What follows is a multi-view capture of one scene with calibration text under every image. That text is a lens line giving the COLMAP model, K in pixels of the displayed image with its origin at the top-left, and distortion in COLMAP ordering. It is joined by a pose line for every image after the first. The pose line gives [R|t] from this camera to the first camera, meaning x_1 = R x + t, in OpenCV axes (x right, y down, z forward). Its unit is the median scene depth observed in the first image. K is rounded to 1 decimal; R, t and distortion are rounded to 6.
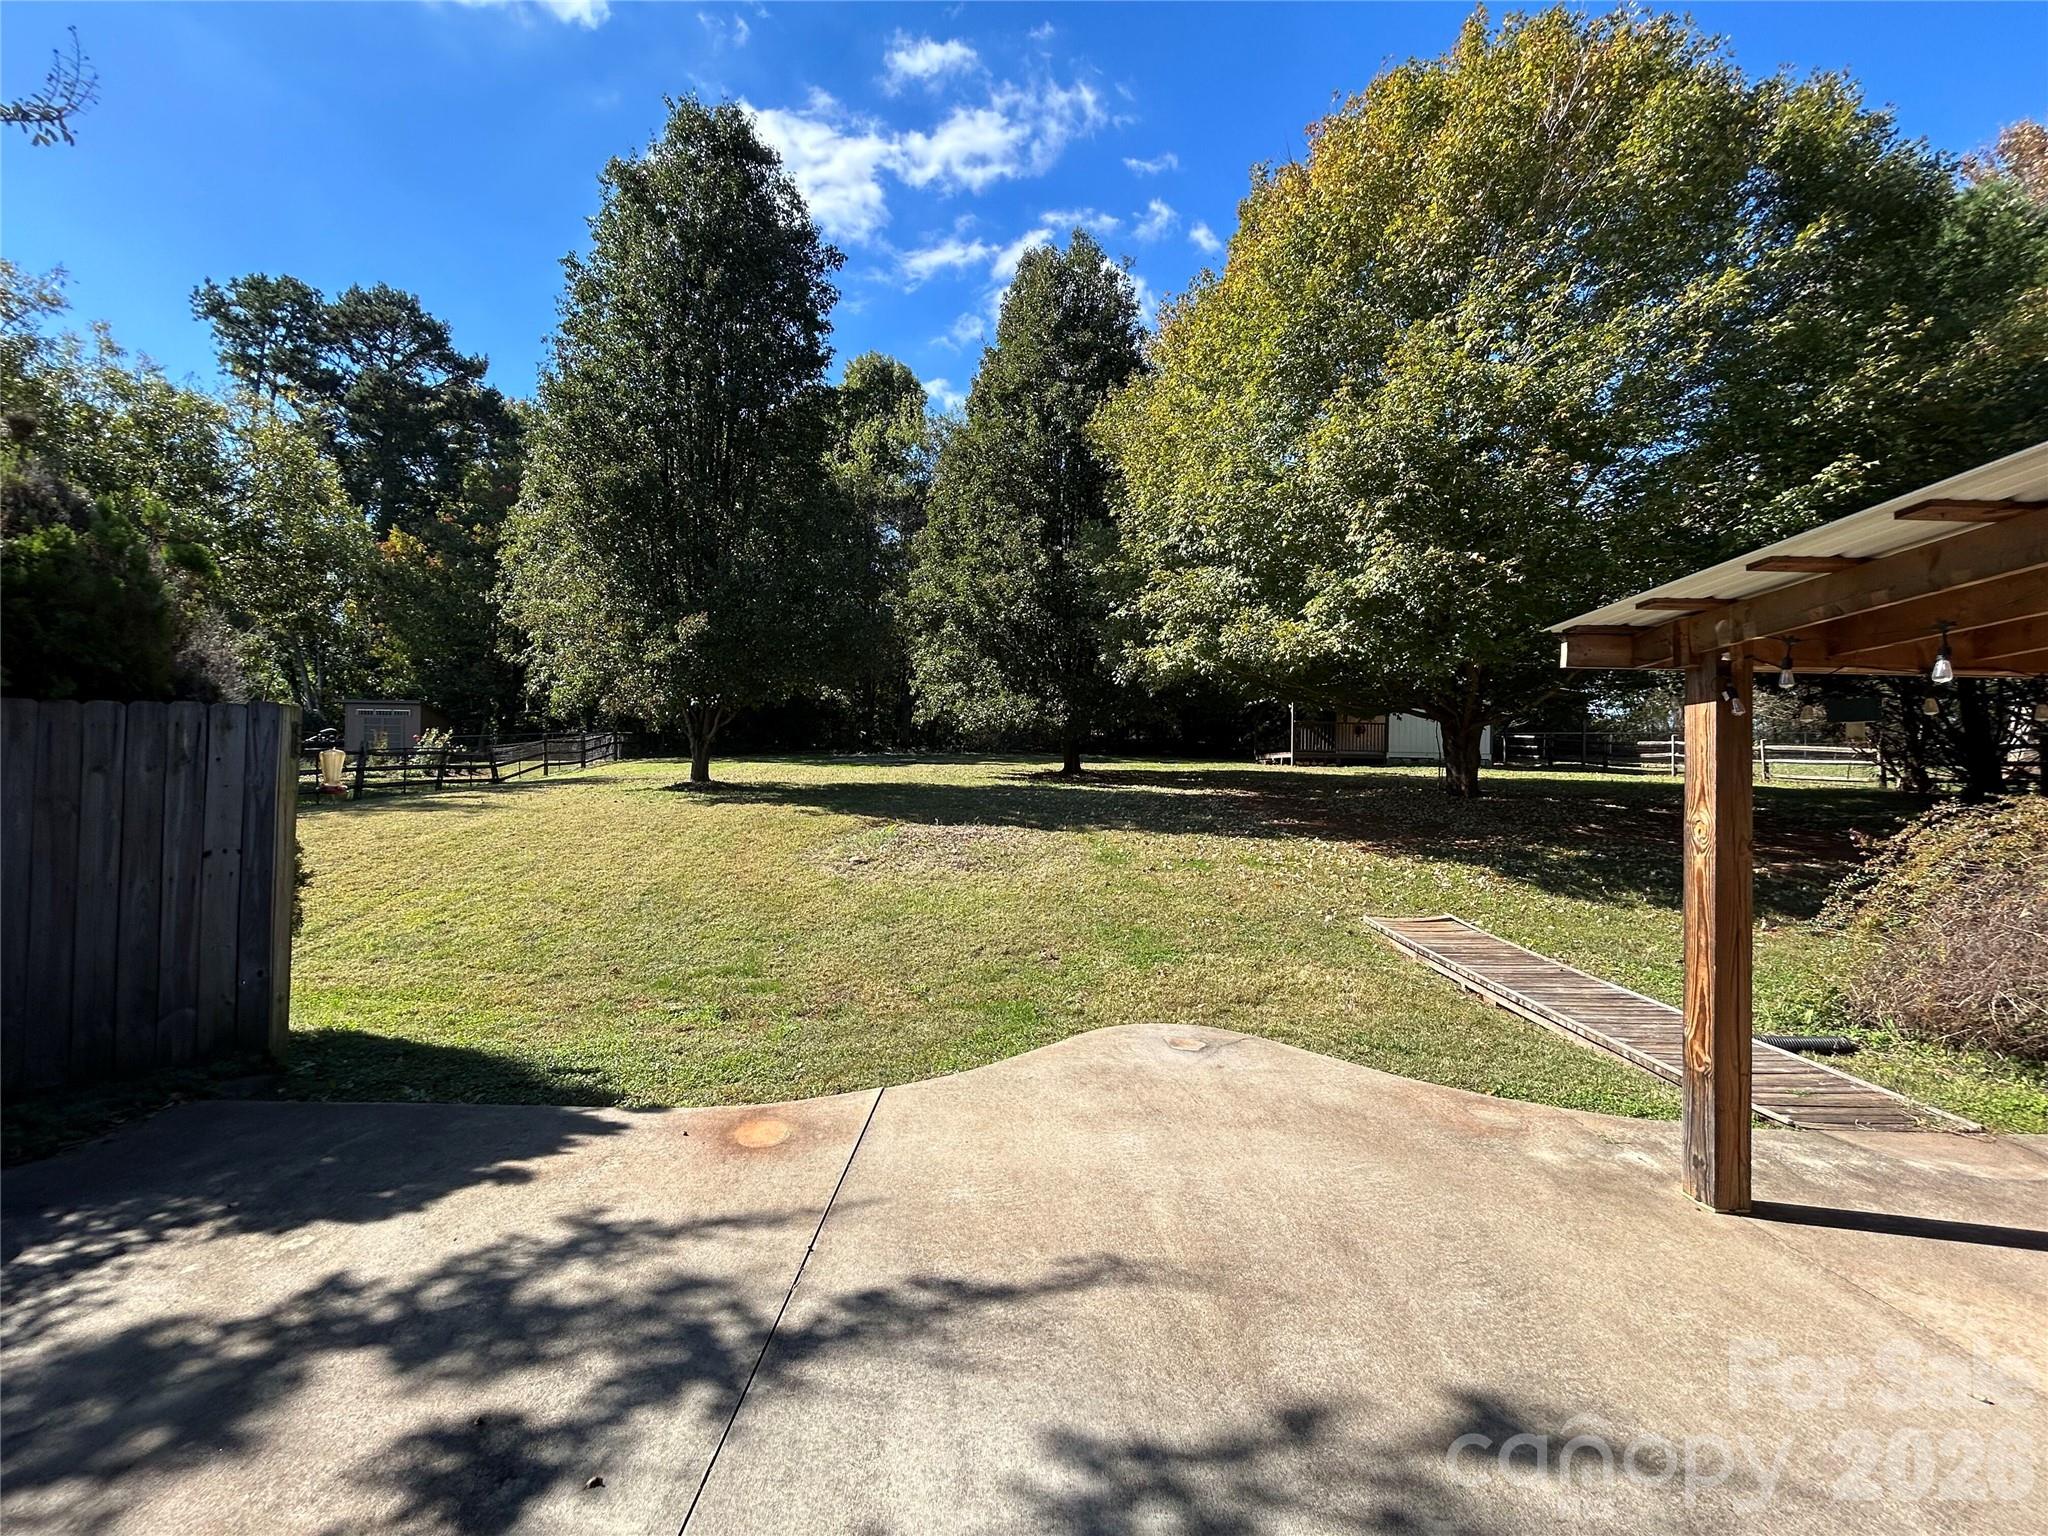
lens RADIAL K [[820.8, 0, 1040.7], [0, 820.8, 773.7], [0, 0, 1]] dist [0.000781, -0.000871]
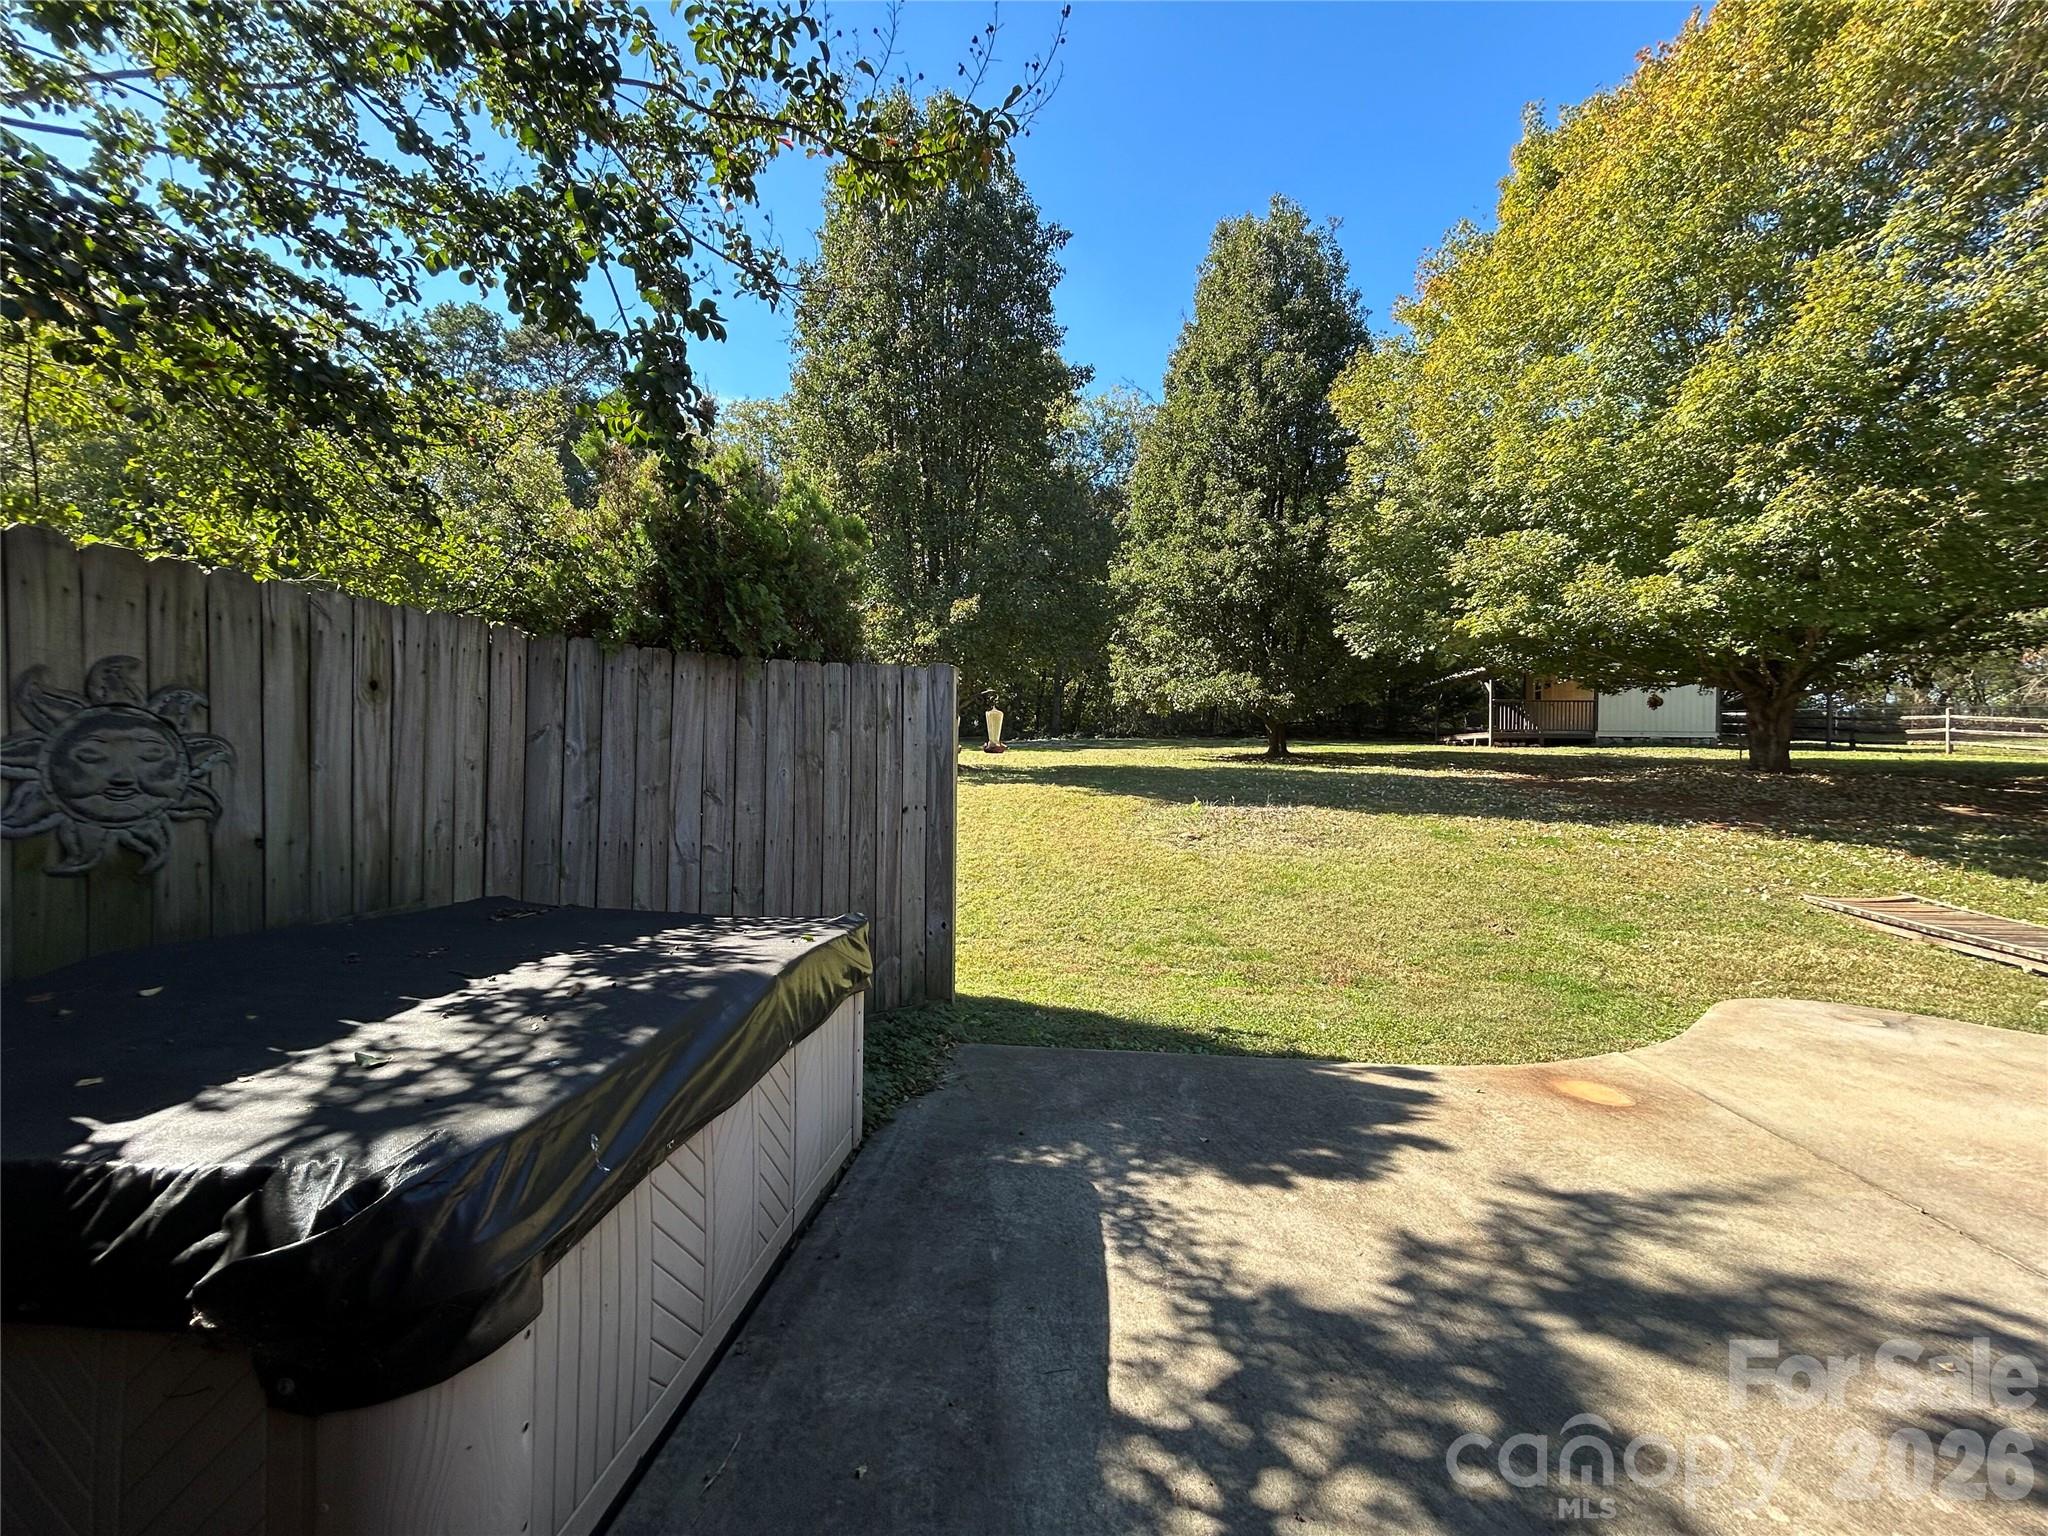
lens RADIAL K [[820.8, 0, 1011.7], [0, 820.8, 761.5], [0, 0, 1]] dist [0.000781, -0.000871]
pose [[0.994387, -0.006307, -0.105613, -0.196138], [0.005945, 0.999975, -0.003741, 0.010074], [0.105634, 0.003092, 0.994400, 0.000564]]
